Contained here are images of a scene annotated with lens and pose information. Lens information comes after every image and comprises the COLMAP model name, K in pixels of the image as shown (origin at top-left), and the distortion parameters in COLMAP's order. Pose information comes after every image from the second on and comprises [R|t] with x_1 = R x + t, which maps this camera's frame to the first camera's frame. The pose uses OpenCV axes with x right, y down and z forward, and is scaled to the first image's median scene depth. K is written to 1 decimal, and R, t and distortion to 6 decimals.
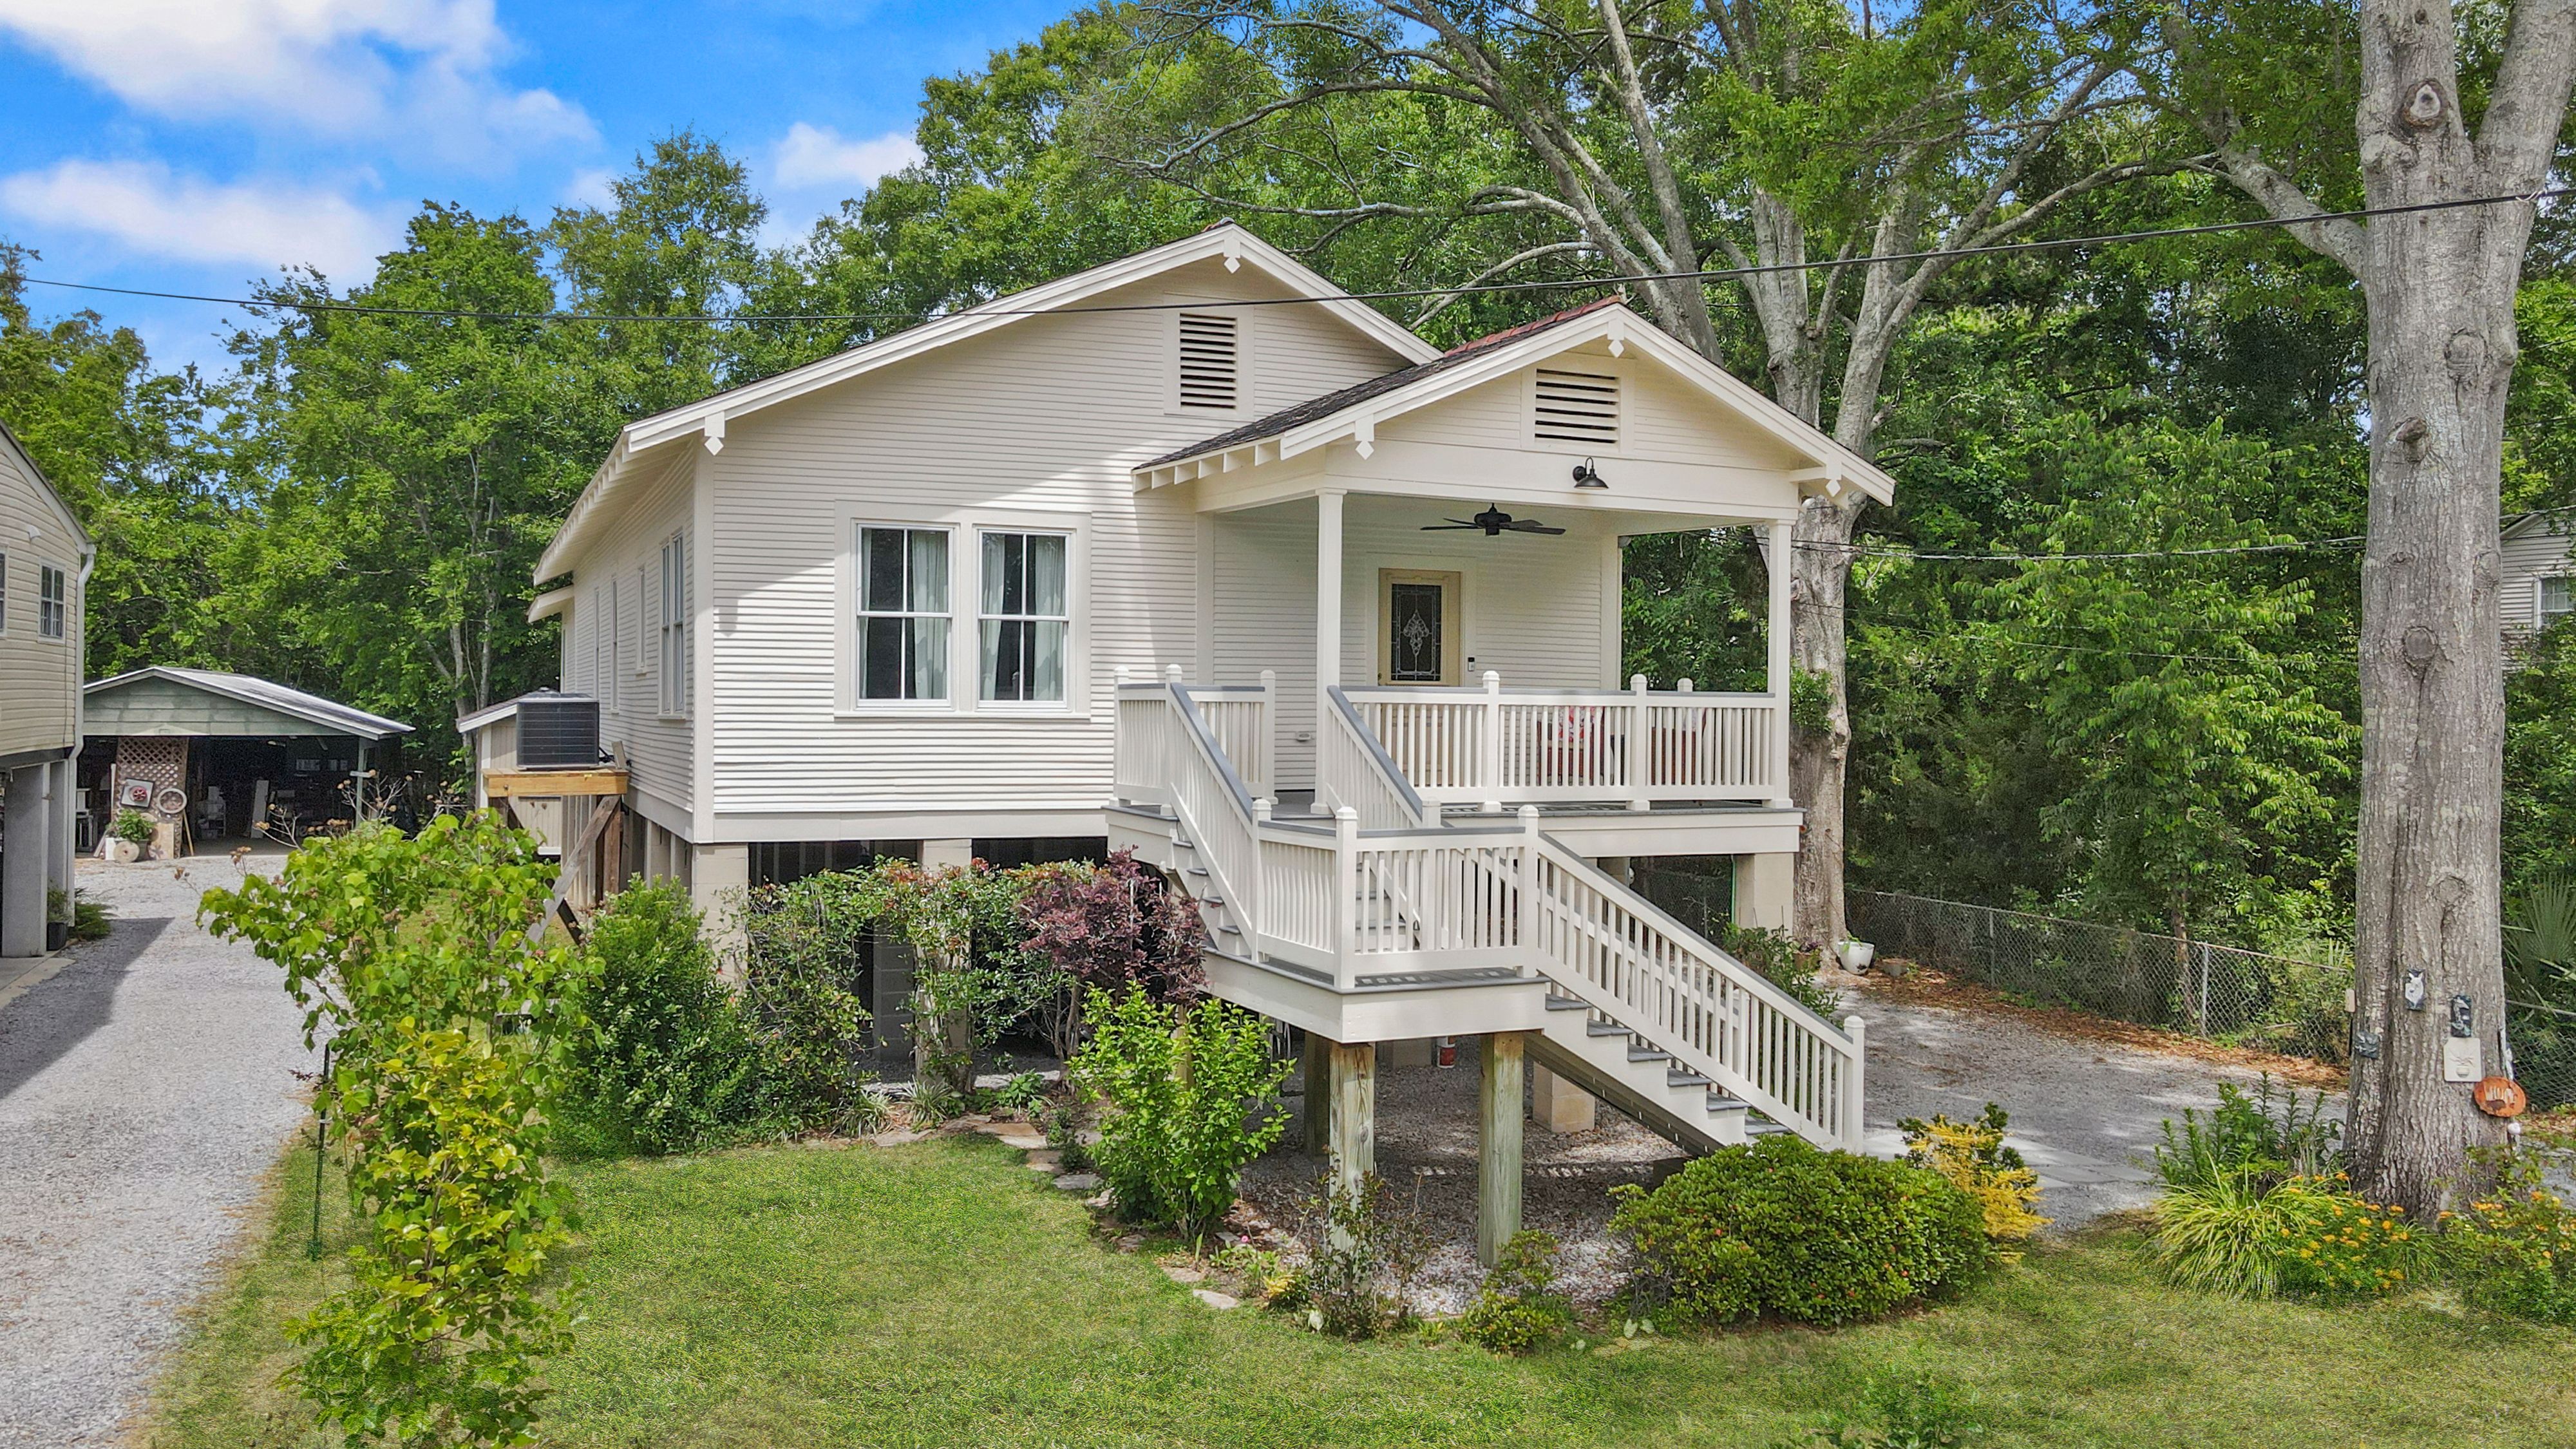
lens RADIAL K [[1899.4, 0, 1288.0], [0, 1899.4, 724.5], [0, 0, 1]] dist [0.010849, 0.005665]
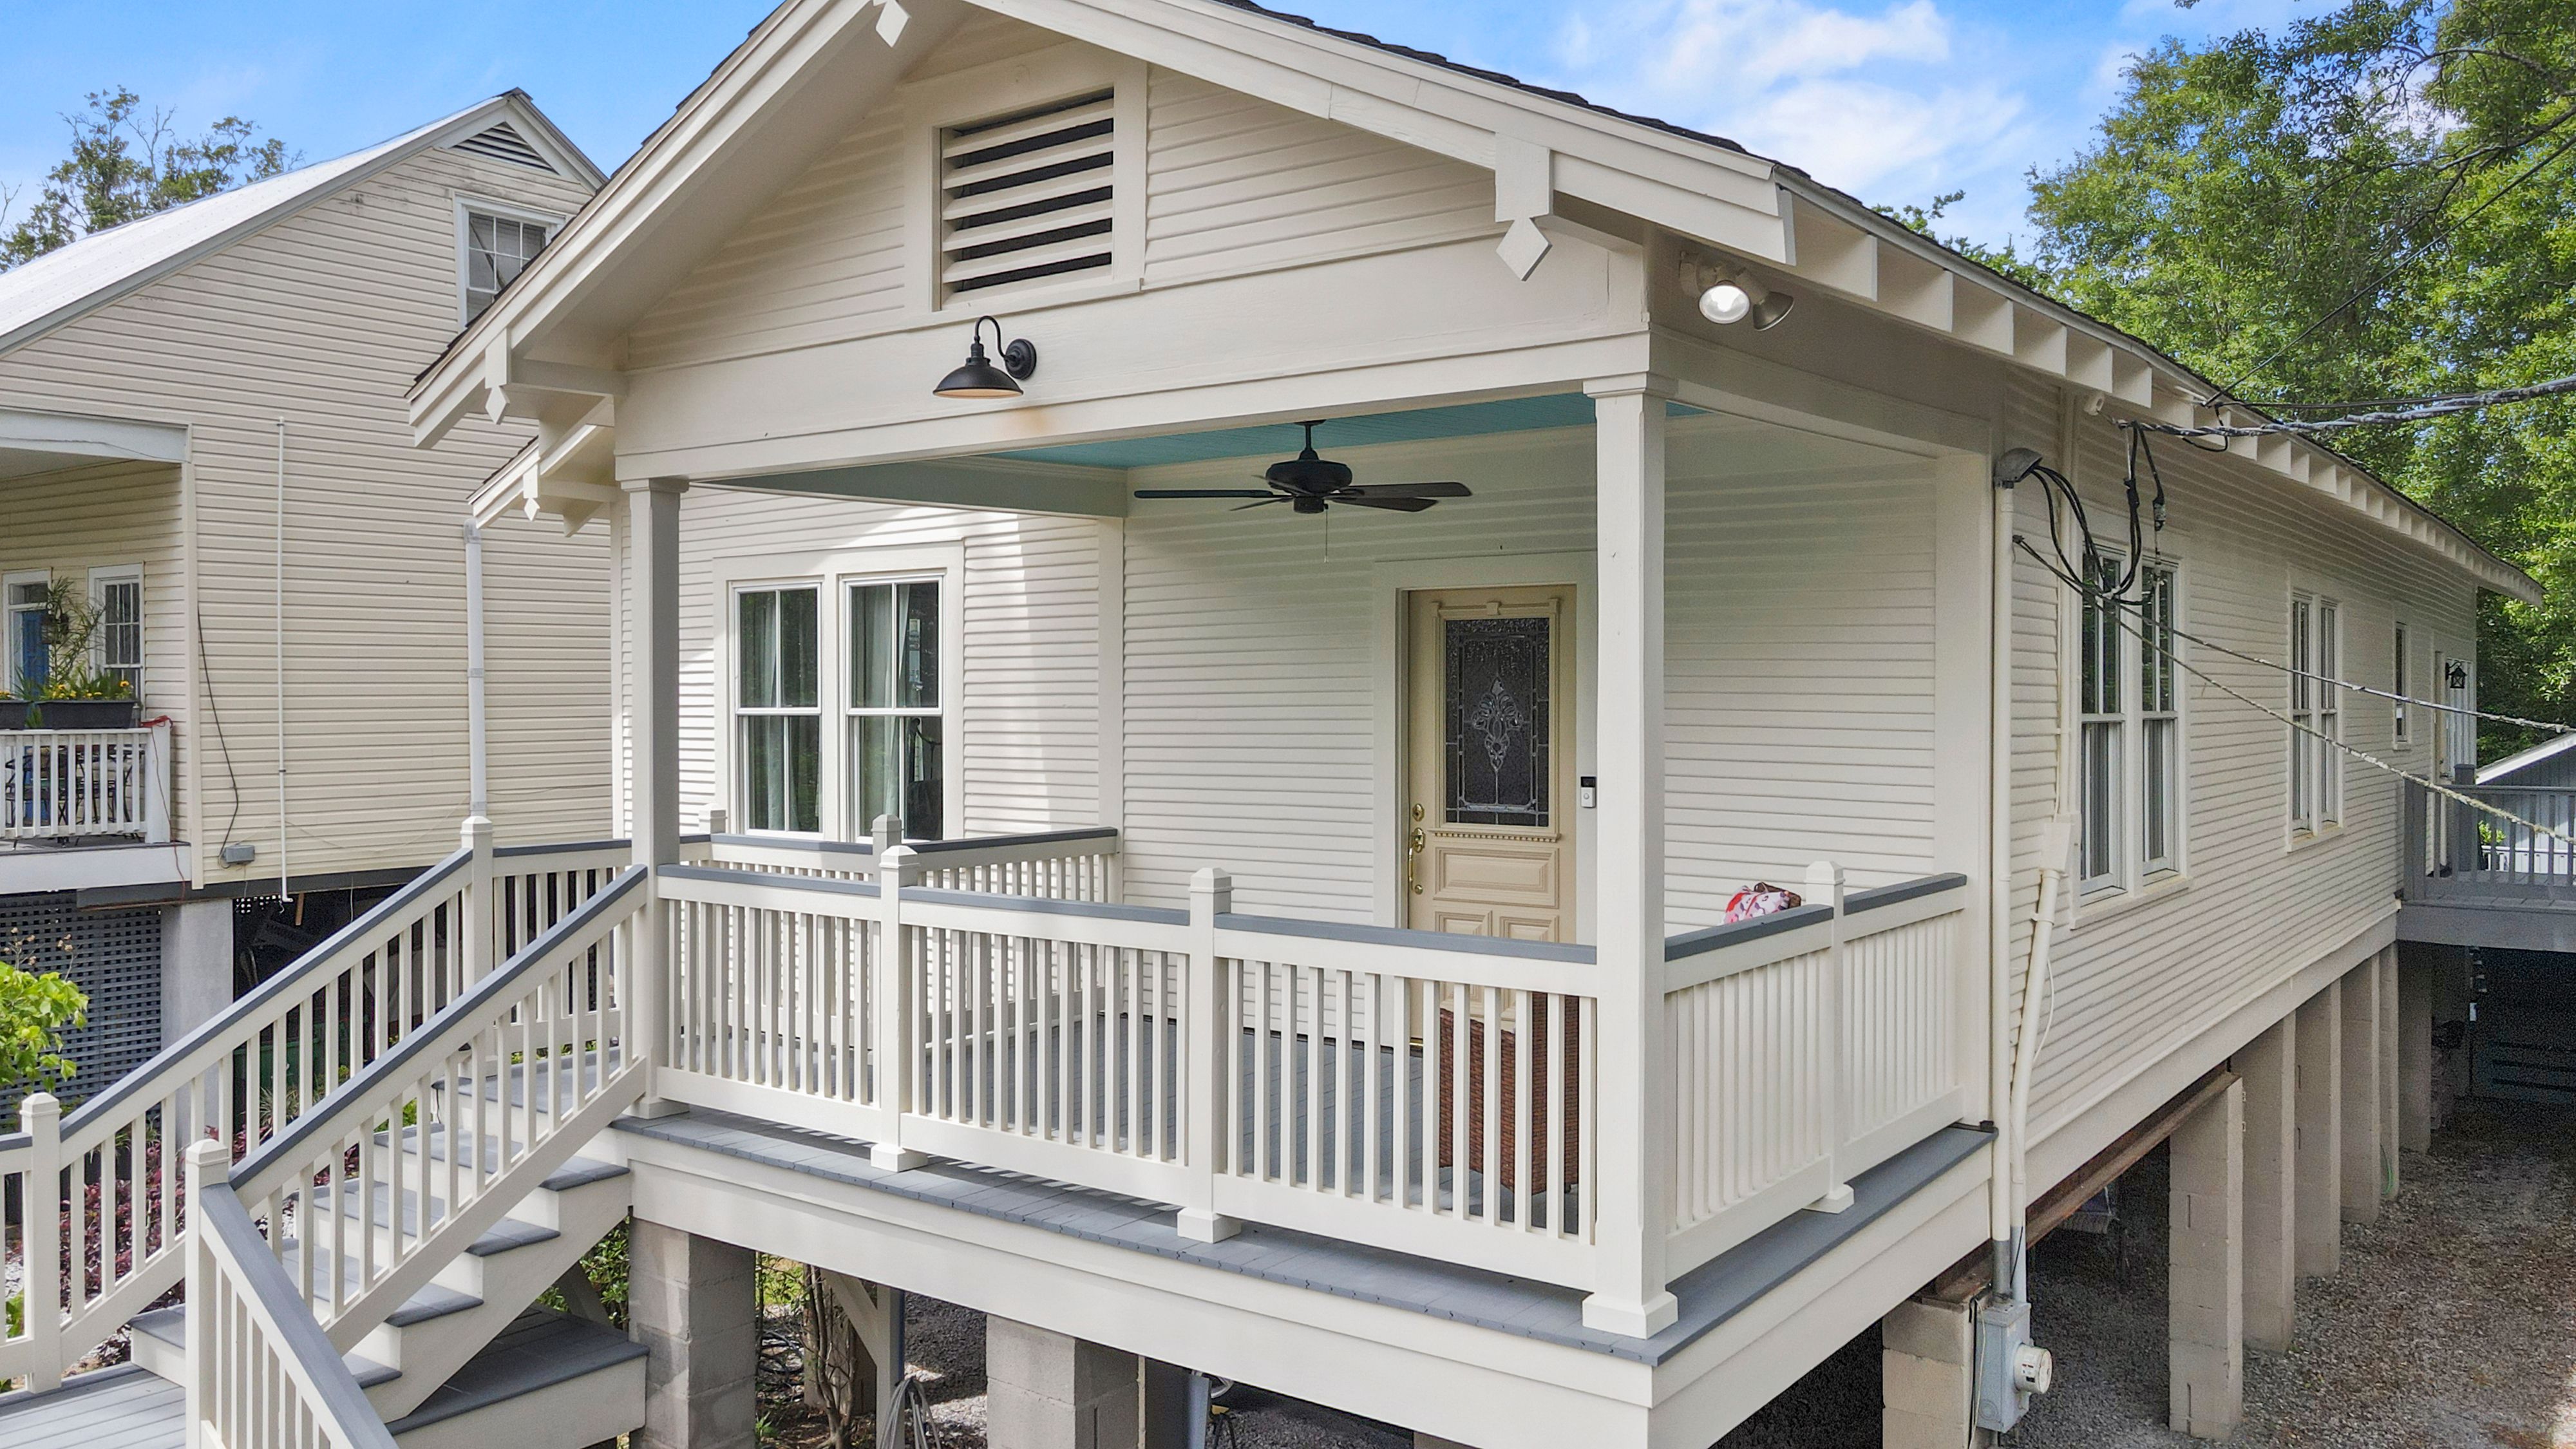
lens RADIAL K [[1899.4, 0, 1288.0], [0, 1899.4, 724.5], [0, 0, 1]] dist [0.010849, 0.005665]
pose [[0.495669, -0.000127, -0.868511, 0.512745], [-0.004557, 0.999986, -0.002747, -0.053126], [0.868499, 0.005320, 0.495662, 0.830973]]
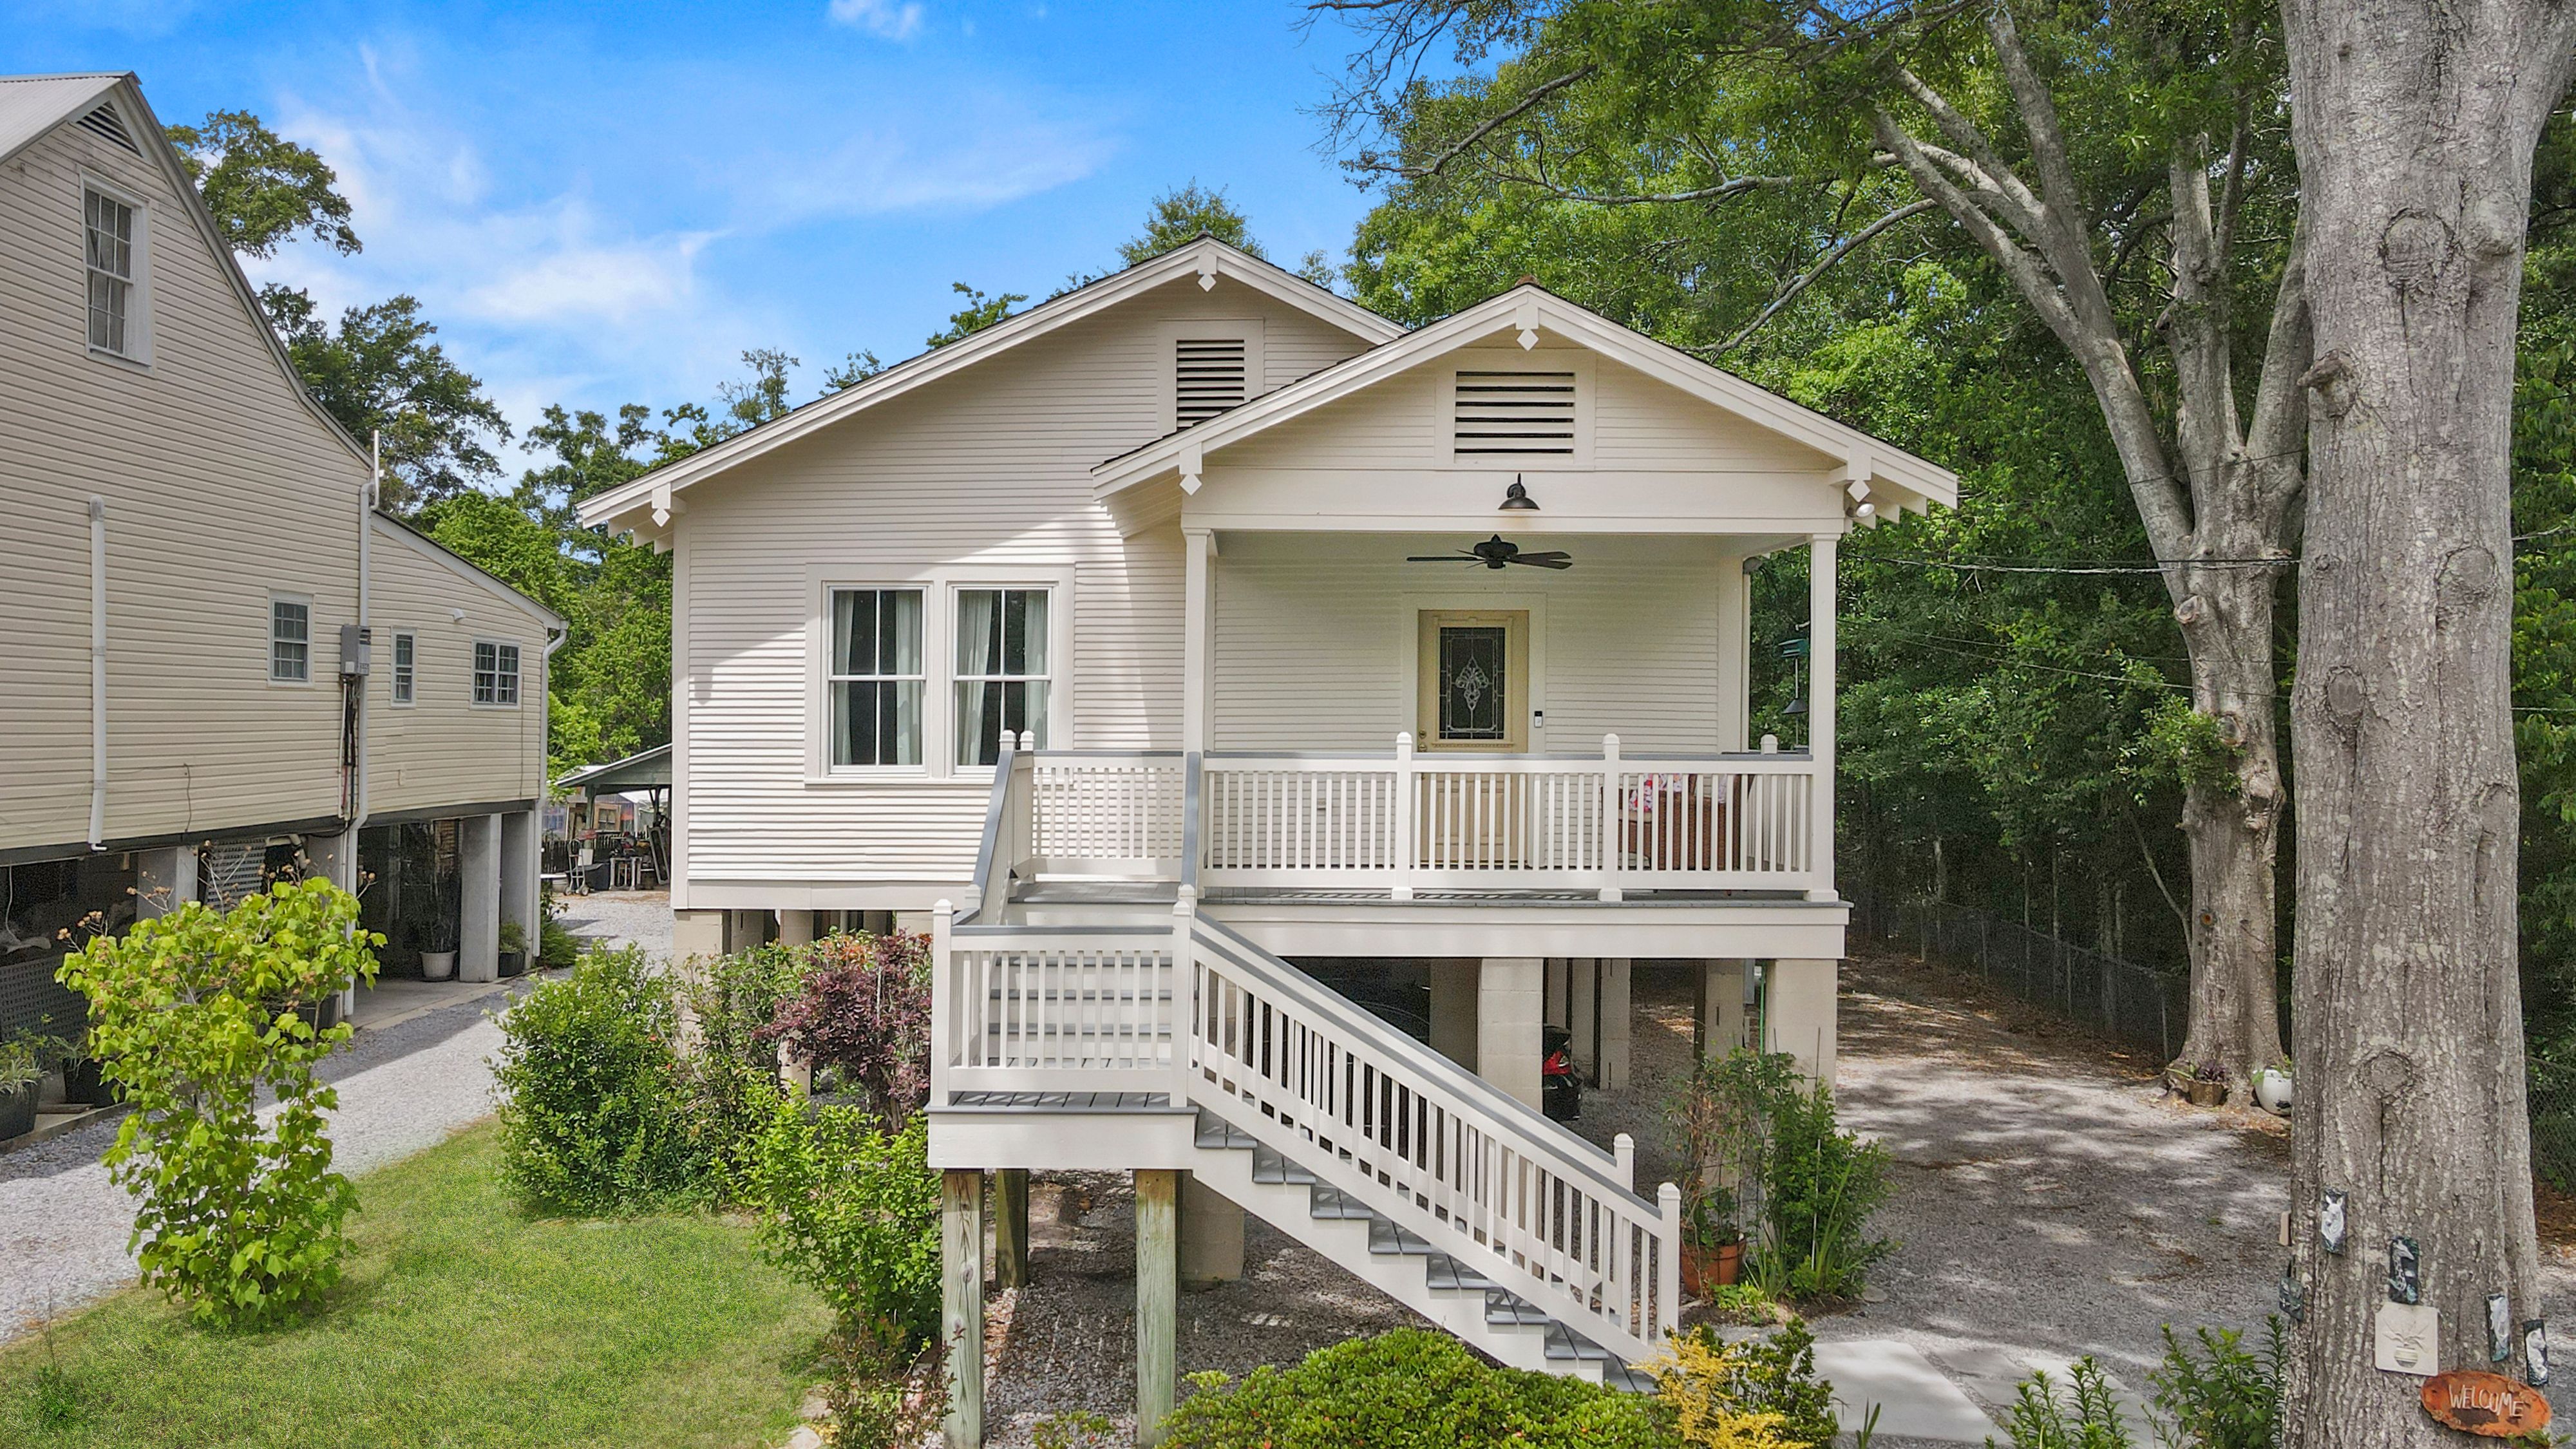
lens RADIAL K [[1981.1, 0, 1223.2], [0, 1981.1, 730.6], [0, 0, 1]] dist [0.007300, 0.008305]
pose [[0.907495, -0.008897, -0.419968, 0.390028], [0.001835, 0.999850, -0.017217, -0.013520], [0.420058, 0.014854, 0.907376, 0.159934]]
